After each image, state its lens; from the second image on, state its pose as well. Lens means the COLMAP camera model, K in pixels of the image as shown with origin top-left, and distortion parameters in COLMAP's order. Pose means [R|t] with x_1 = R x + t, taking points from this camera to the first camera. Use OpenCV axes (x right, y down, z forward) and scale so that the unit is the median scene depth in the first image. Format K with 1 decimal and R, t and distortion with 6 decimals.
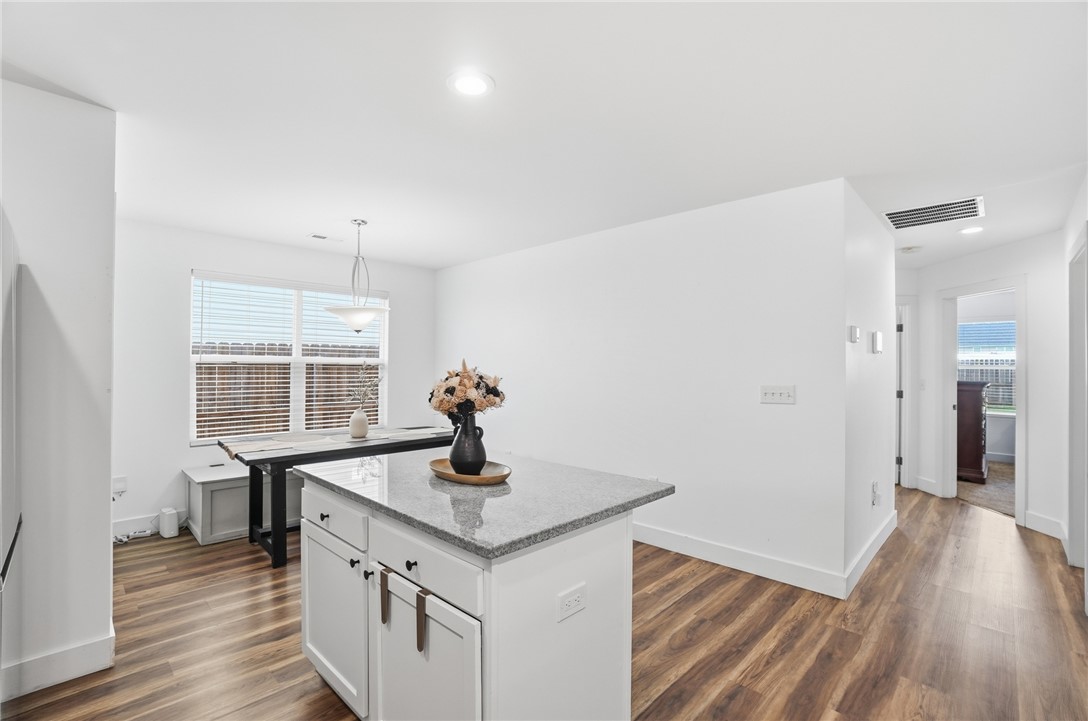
lens RADIAL K [[484.9, 0, 537.4], [0, 484.9, 358.7], [0, 0, 1]] dist [-0.061458, 0.023159]
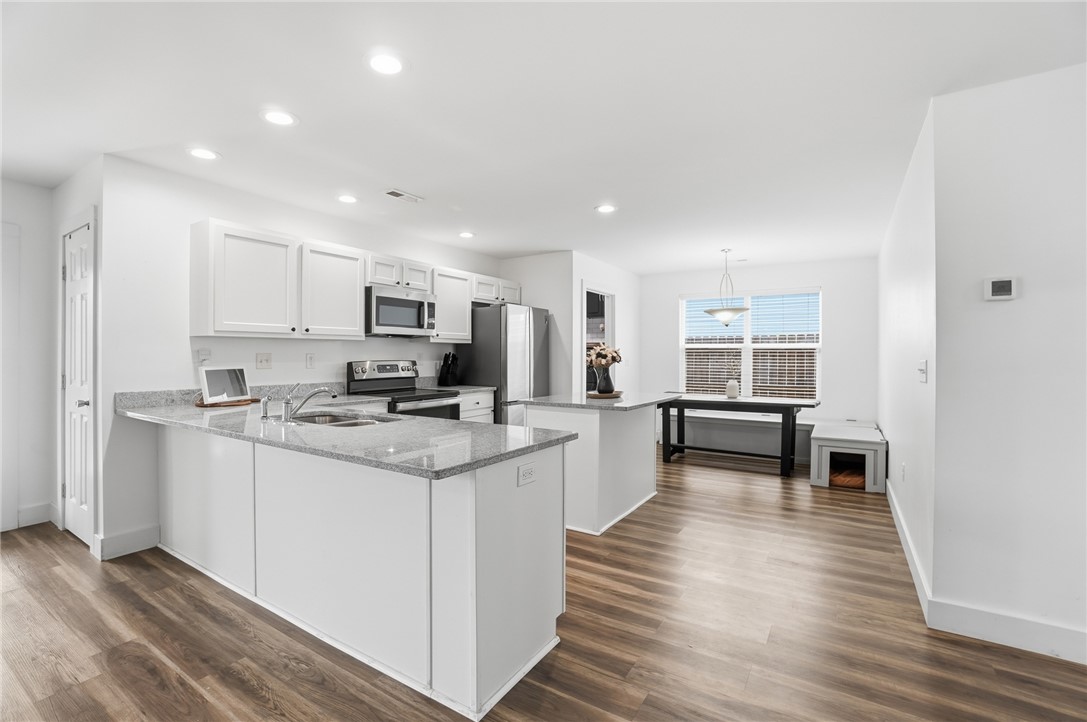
lens RADIAL K [[484.5, 0, 536.9], [0, 484.5, 359.2], [0, 0, 1]] dist [-0.061458, 0.023159]
pose [[0.197094, 0.006078, -0.980366, 0.859049], [0.013592, 0.999868, 0.008932, 0.022239], [0.980290, -0.015086, 0.196986, 0.116660]]
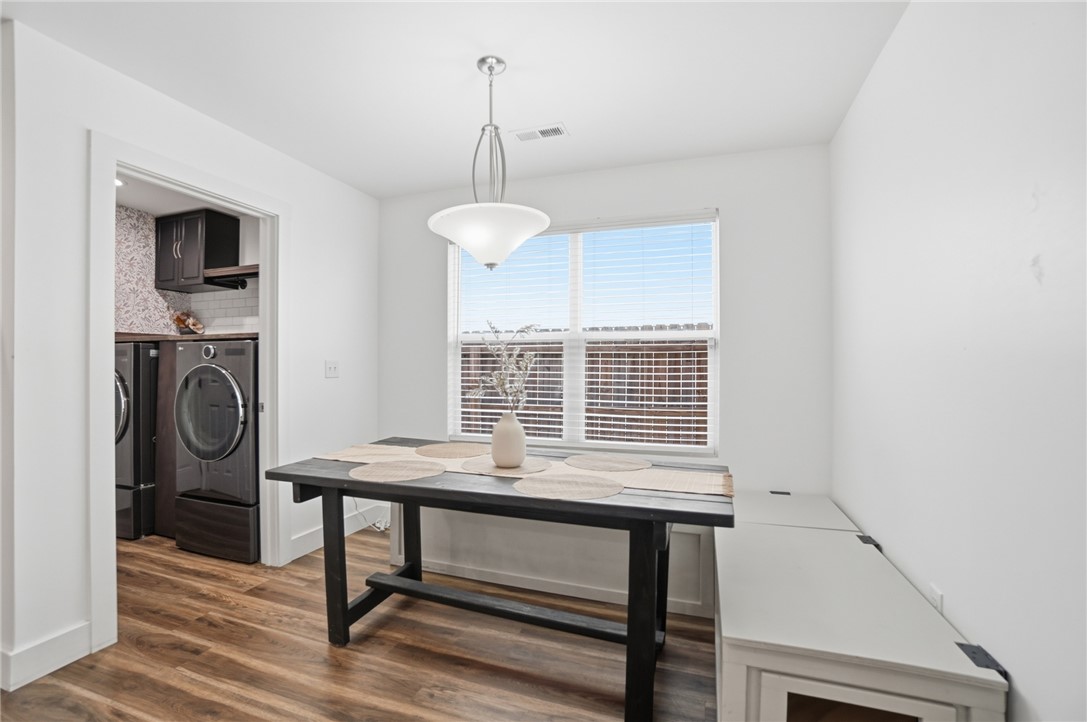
lens RADIAL K [[484.5, 0, 536.9], [0, 484.5, 359.2], [0, 0, 1]] dist [-0.061458, 0.023159]
pose [[0.419205, -0.011967, -0.907813, 0.117489], [0.014094, 0.999878, -0.006672, 0.044060], [0.907782, -0.009998, 0.419323, 0.733837]]
